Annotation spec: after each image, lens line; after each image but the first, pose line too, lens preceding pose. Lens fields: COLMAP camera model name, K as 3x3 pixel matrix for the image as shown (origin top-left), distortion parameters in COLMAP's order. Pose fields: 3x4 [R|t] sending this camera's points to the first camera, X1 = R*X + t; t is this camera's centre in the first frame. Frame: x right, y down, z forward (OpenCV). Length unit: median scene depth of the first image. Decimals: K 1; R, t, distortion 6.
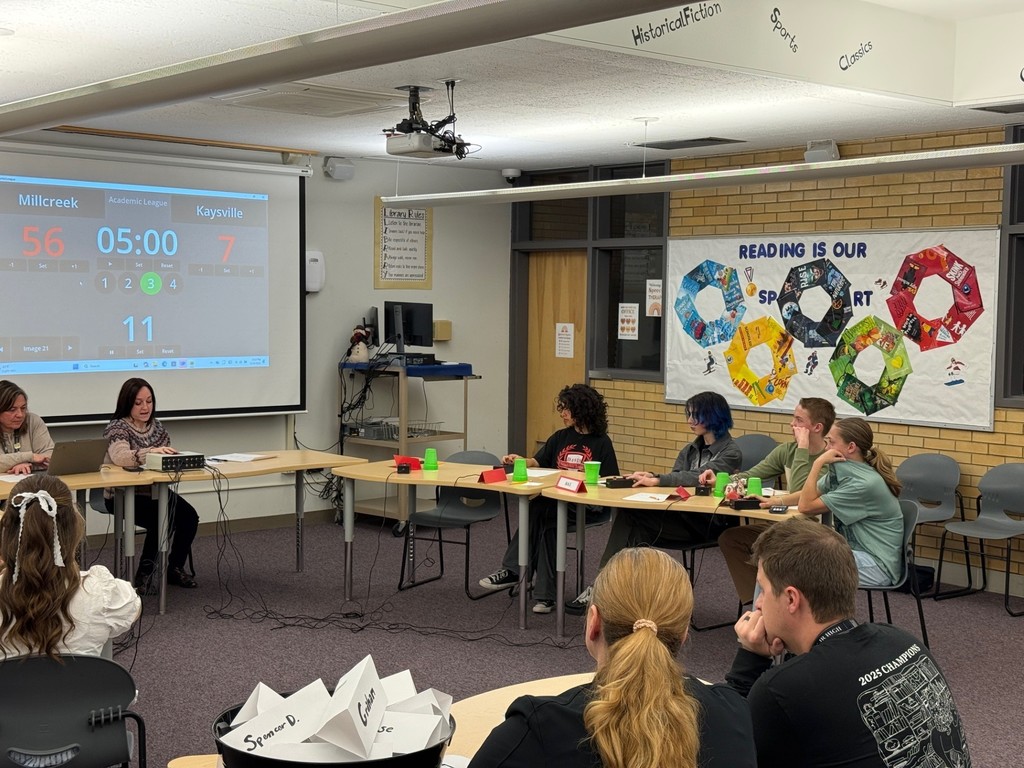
lens RADIAL K [[1437.9, 0, 510.9], [0, 1437.9, 391.9], [0, 0, 1]] dist [0.087820, 0.000000]
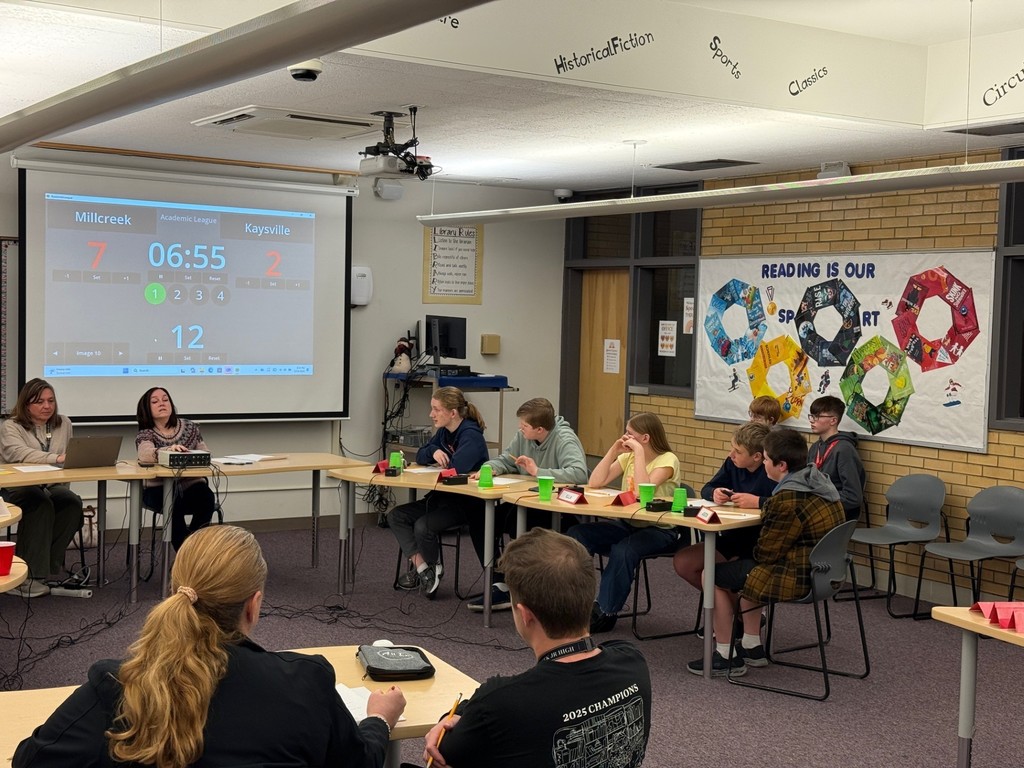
lens RADIAL K [[1437.9, 0, 508.7], [0, 1437.9, 382.3], [0, 0, 1]] dist [0.087820, 0.000000]
pose [[0.989957, 0.021200, -0.139773, 0.130130], [-0.023991, 0.999544, -0.018311, 0.004046], [0.139321, 0.021481, 0.990014, -0.029736]]
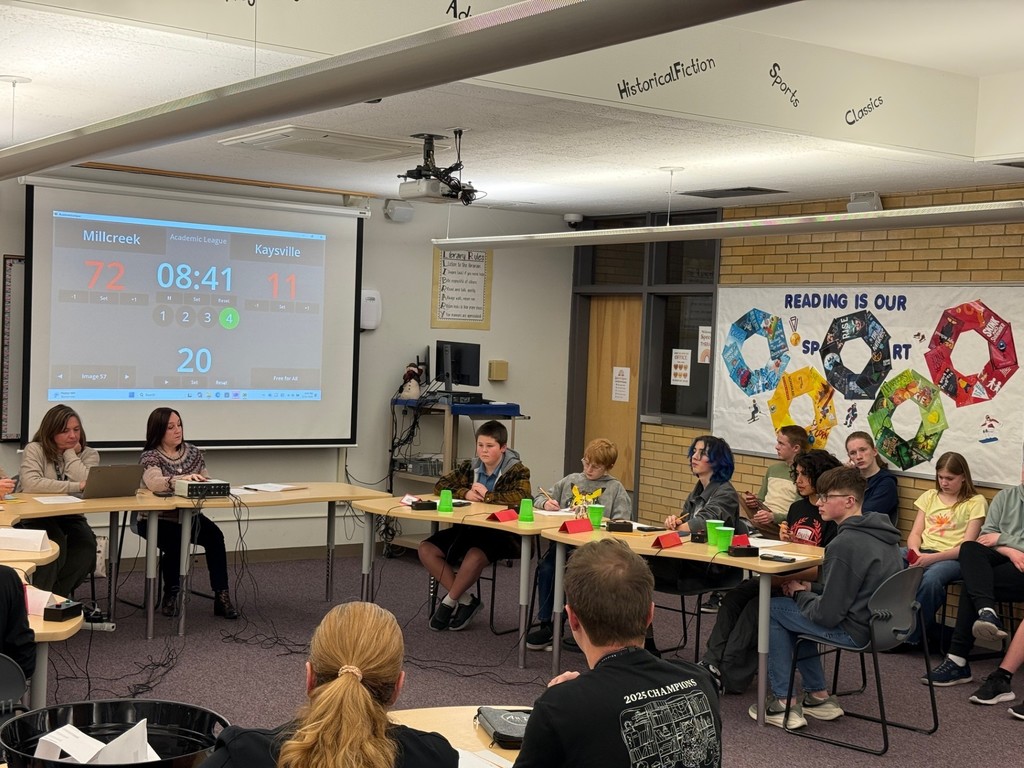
lens RADIAL K [[1437.9, 0, 504.1], [0, 1437.9, 380.8], [0, 0, 1]] dist [0.087820, 0.000000]
pose [[0.993734, 0.031515, -0.107235, 0.076800], [-0.035281, 0.998819, -0.033408, -0.001965], [0.106055, 0.036982, 0.993672, -0.011190]]
